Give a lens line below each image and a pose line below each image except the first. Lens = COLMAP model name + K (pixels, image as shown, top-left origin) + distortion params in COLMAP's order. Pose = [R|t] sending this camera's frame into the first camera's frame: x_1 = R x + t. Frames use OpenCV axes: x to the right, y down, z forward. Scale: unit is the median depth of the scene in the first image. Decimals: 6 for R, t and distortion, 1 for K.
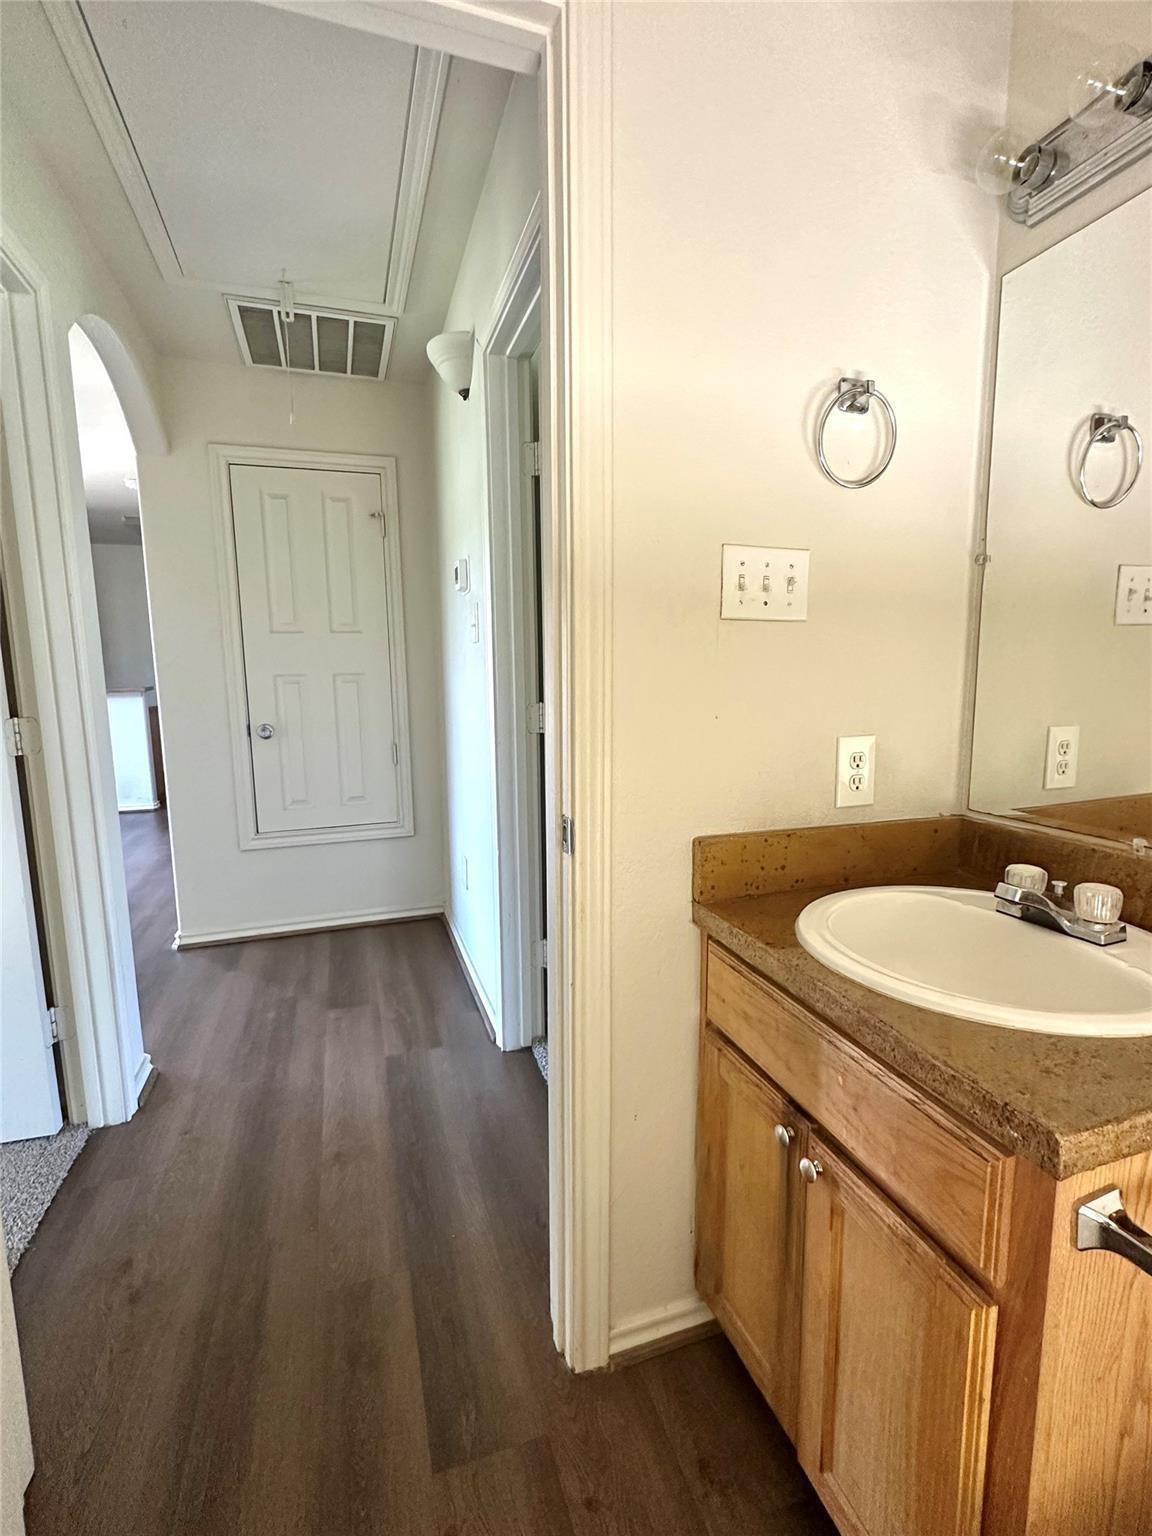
lens RADIAL K [[702.9, 0, 576.0], [0, 702.9, 768.0], [0, 0, 1]] dist [-0.002321, -0.000019]
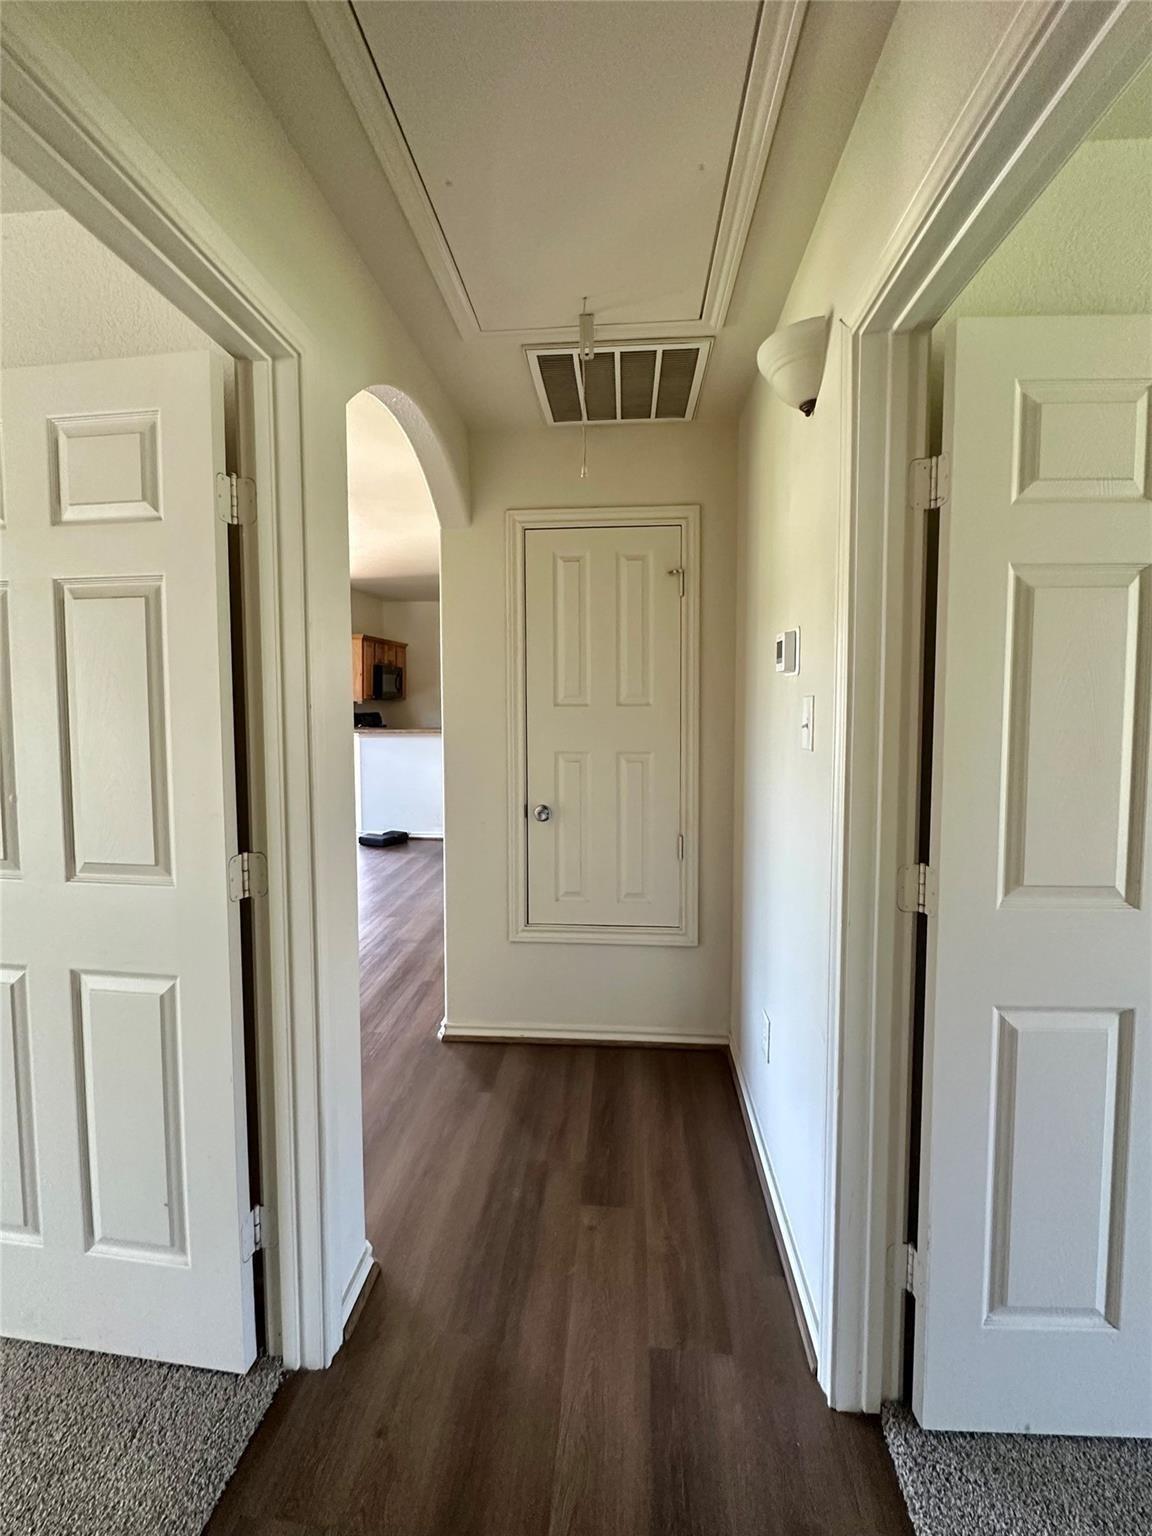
lens RADIAL K [[628.6, 0, 583.8], [0, 628.6, 725.3], [0, 0, 1]] dist [-0.000132, 0.000098]
pose [[0.922622, 0.032855, -0.384304, -0.102347], [-0.062833, 0.995859, -0.065708, -0.139934], [0.380554, 0.084771, 0.920865, 0.318896]]
